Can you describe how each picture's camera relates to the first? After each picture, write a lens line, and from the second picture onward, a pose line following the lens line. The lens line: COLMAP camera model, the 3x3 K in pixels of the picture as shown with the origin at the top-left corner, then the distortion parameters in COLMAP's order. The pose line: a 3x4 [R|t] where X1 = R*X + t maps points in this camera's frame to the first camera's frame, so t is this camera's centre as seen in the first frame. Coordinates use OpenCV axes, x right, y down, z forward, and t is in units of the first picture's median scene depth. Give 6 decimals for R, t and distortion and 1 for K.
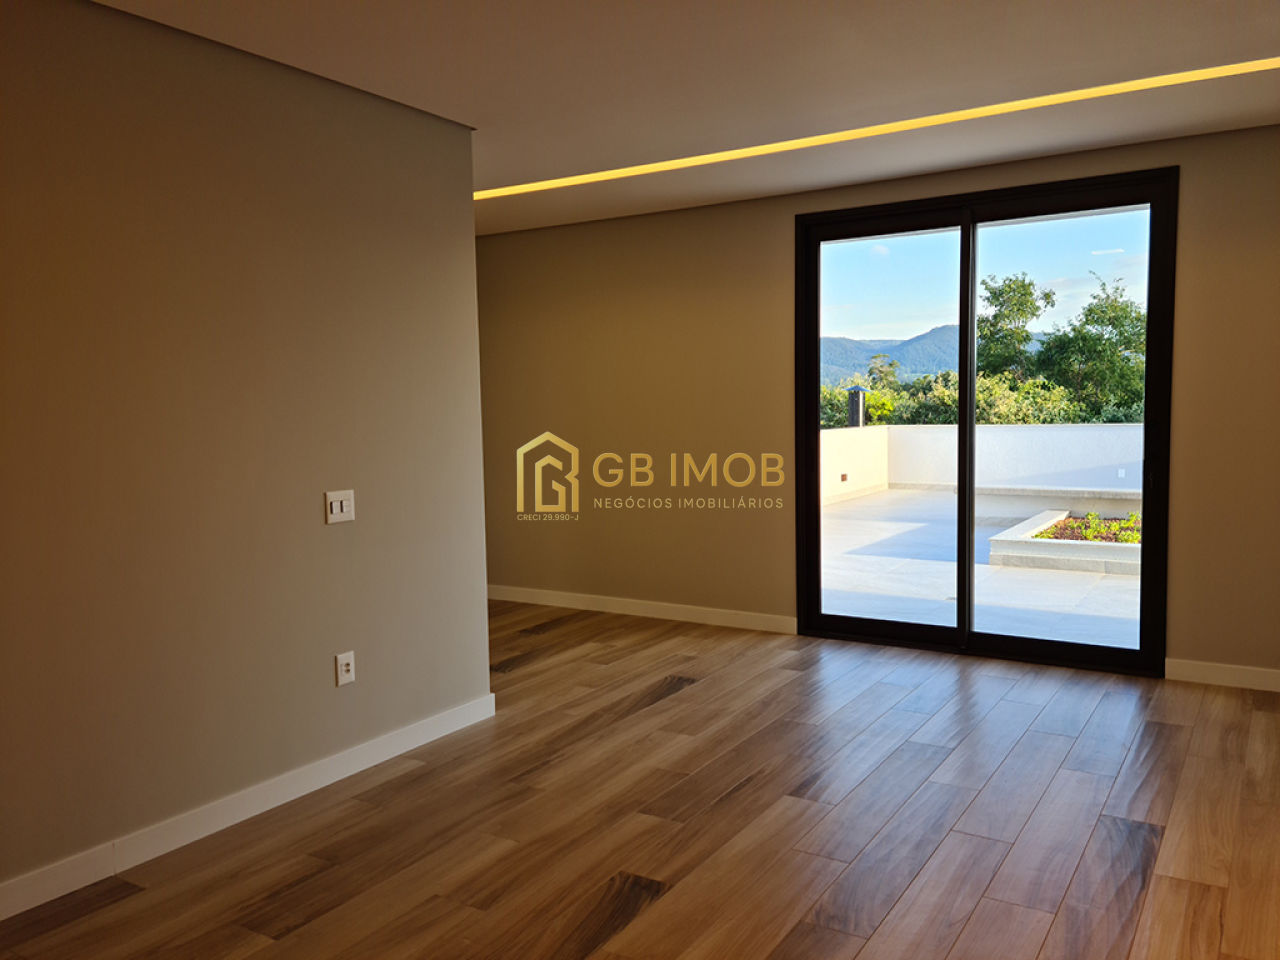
lens RADIAL K [[1007.4, 0, 645.8], [0, 1007.4, 478.3], [0, 0, 1]] dist [0.011691, -0.004996]
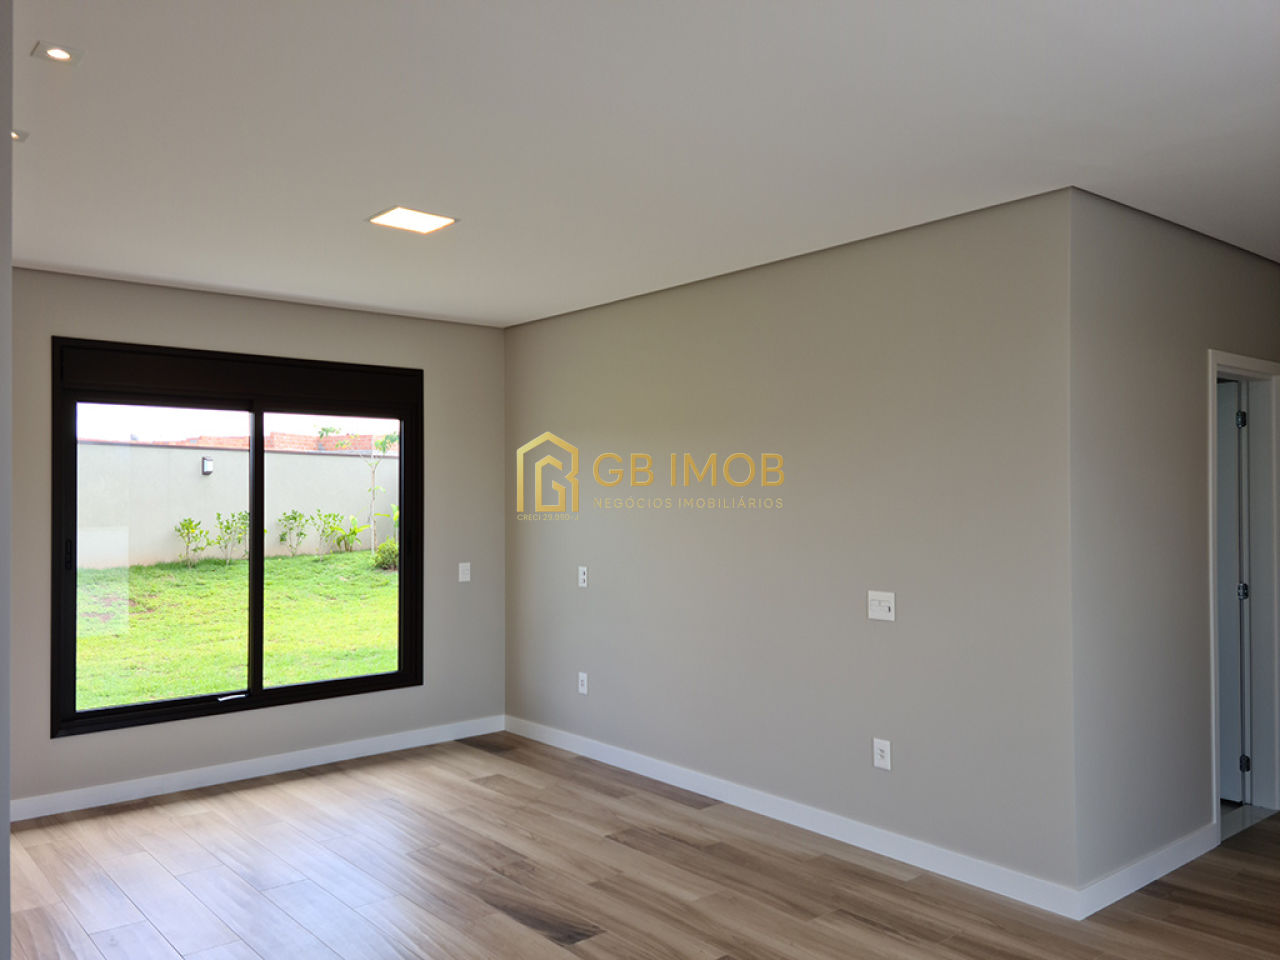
lens RADIAL K [[1007.4, 0, 644.9], [0, 1007.4, 485.8], [0, 0, 1]] dist [0.011691, -0.004996]
pose [[-0.309419, 0.006715, -0.950902, 0.880836], [-0.073279, 0.996833, 0.030884, -0.124442], [0.948098, 0.079238, -0.307947, 1.150524]]
